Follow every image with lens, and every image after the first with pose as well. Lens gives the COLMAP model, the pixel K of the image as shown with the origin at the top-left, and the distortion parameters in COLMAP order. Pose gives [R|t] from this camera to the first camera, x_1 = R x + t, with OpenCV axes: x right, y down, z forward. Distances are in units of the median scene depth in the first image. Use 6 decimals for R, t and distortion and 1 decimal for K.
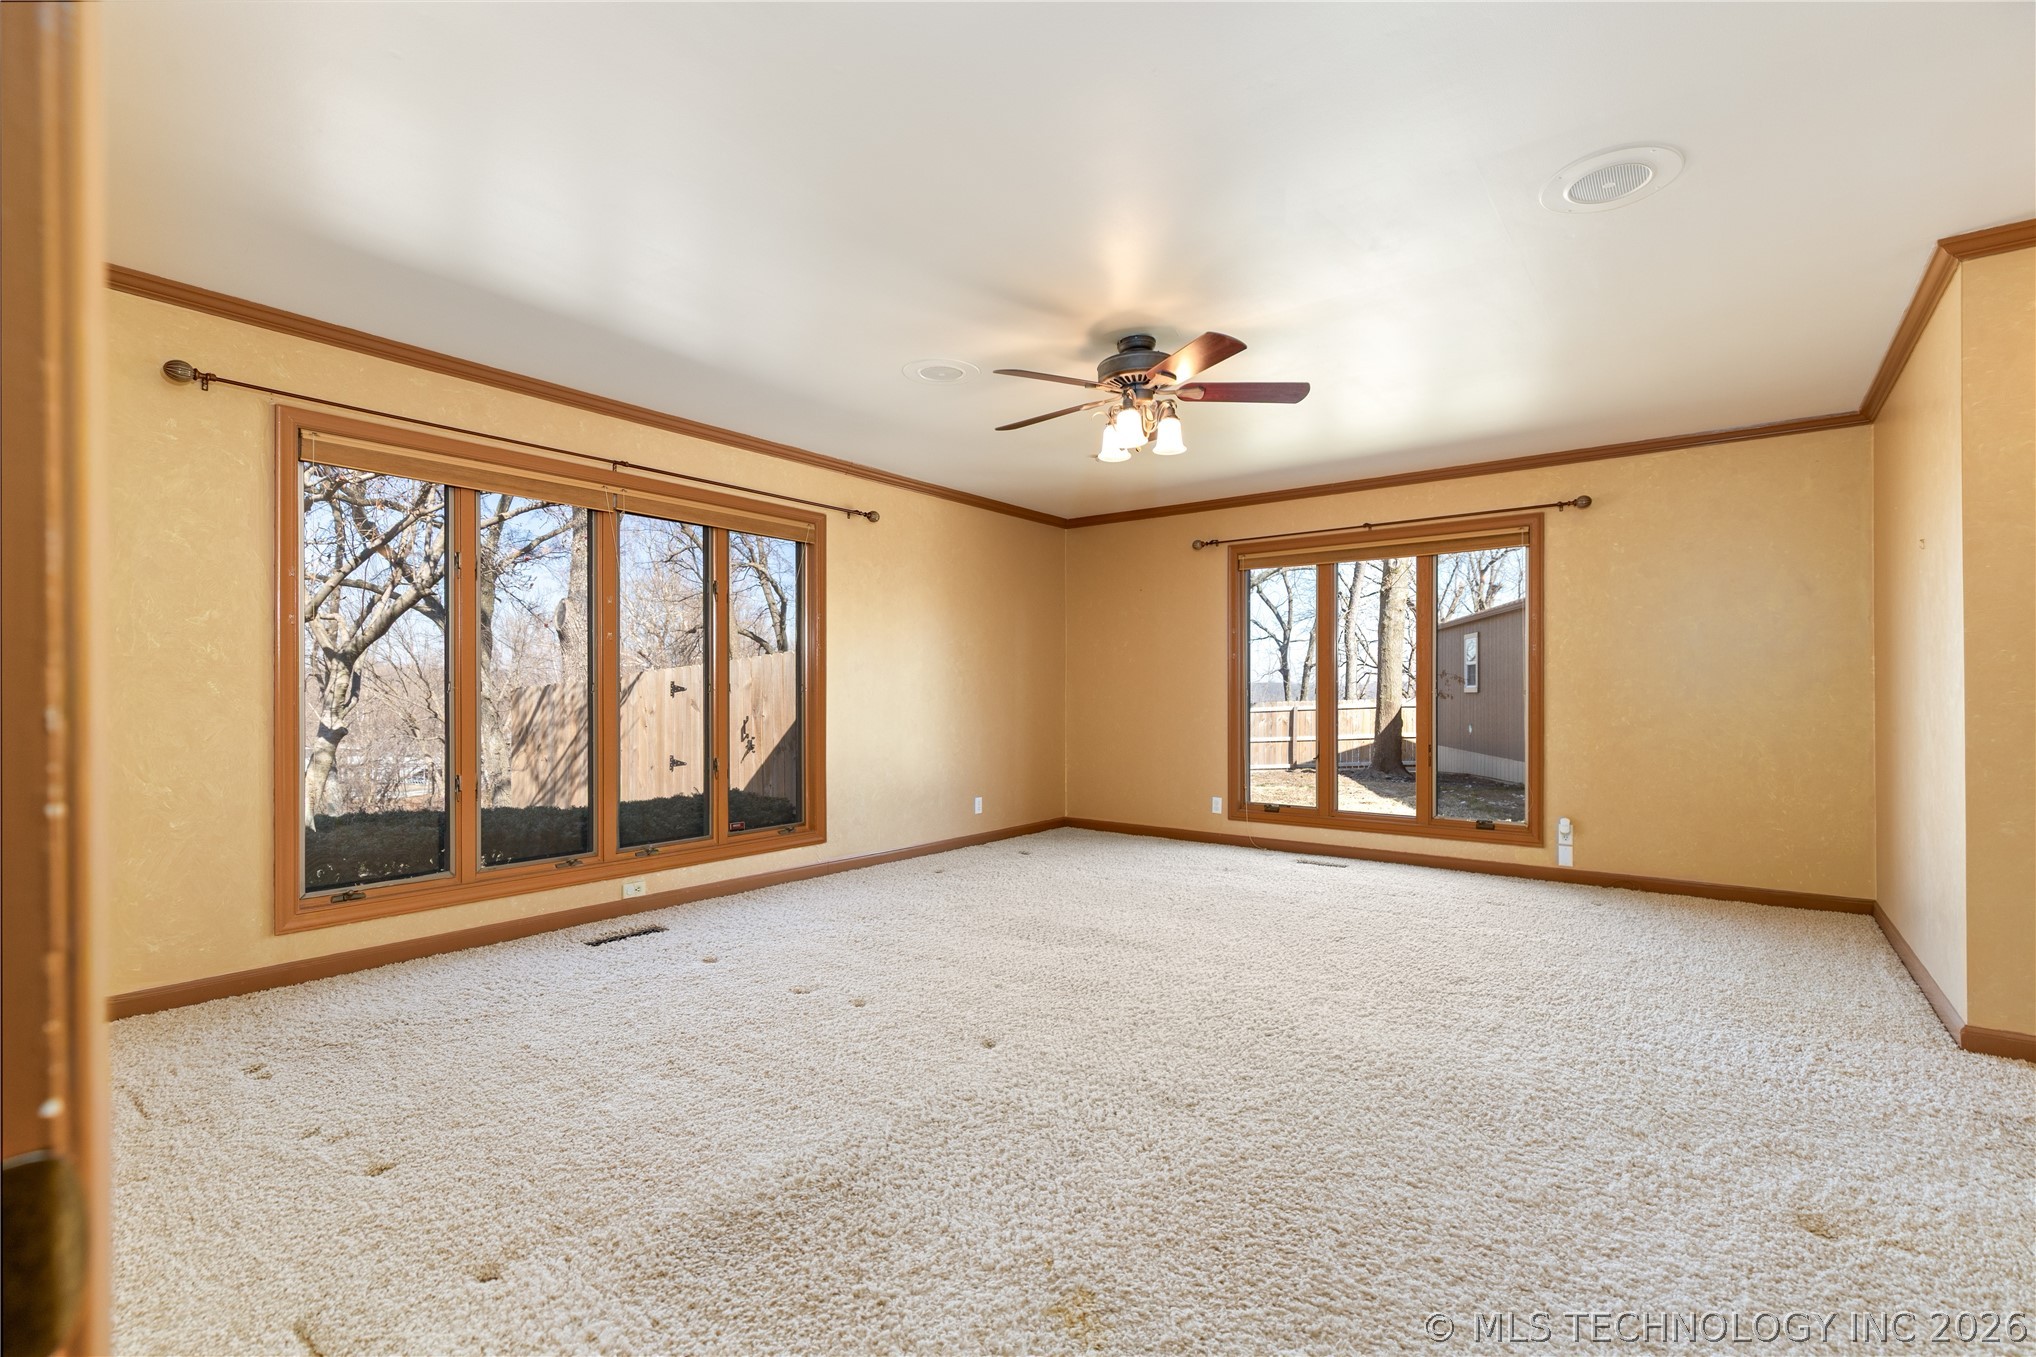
lens RADIAL K [[926.0, 0, 1017.3], [0, 926.0, 694.4], [0, 0, 1]] dist [-0.001236, -0.000475]
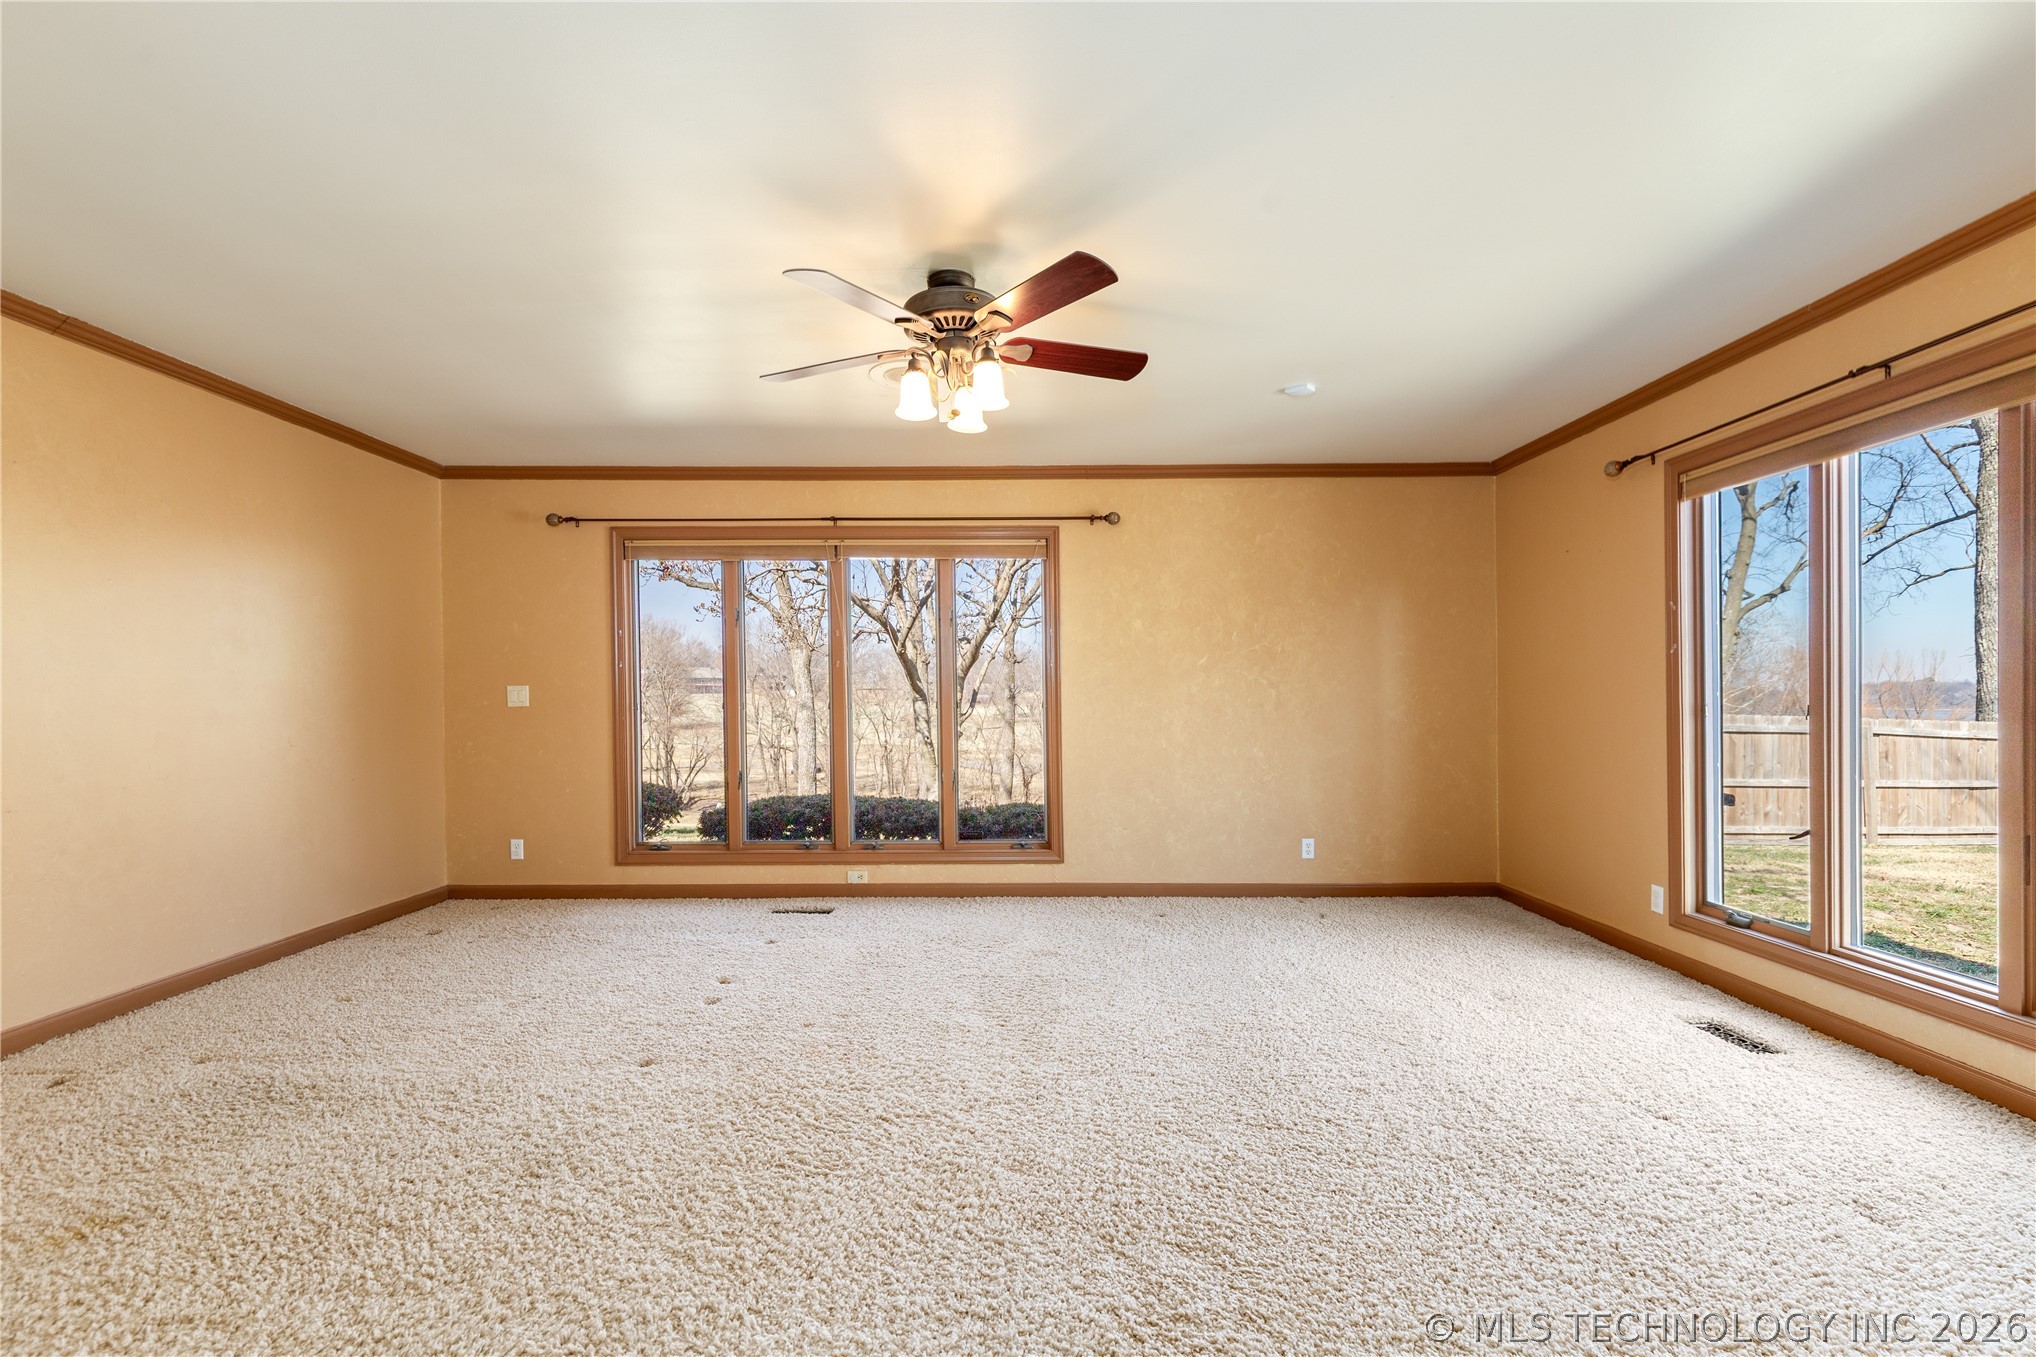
lens RADIAL K [[926.0, 0, 1017.3], [0, 926.0, 694.4], [0, 0, 1]] dist [-0.001236, -0.000475]
pose [[0.595835, -0.009669, -0.803049, 0.667848], [0.002422, 0.999945, -0.010243, -0.009036], [0.803103, 0.004158, 0.595825, 0.469468]]
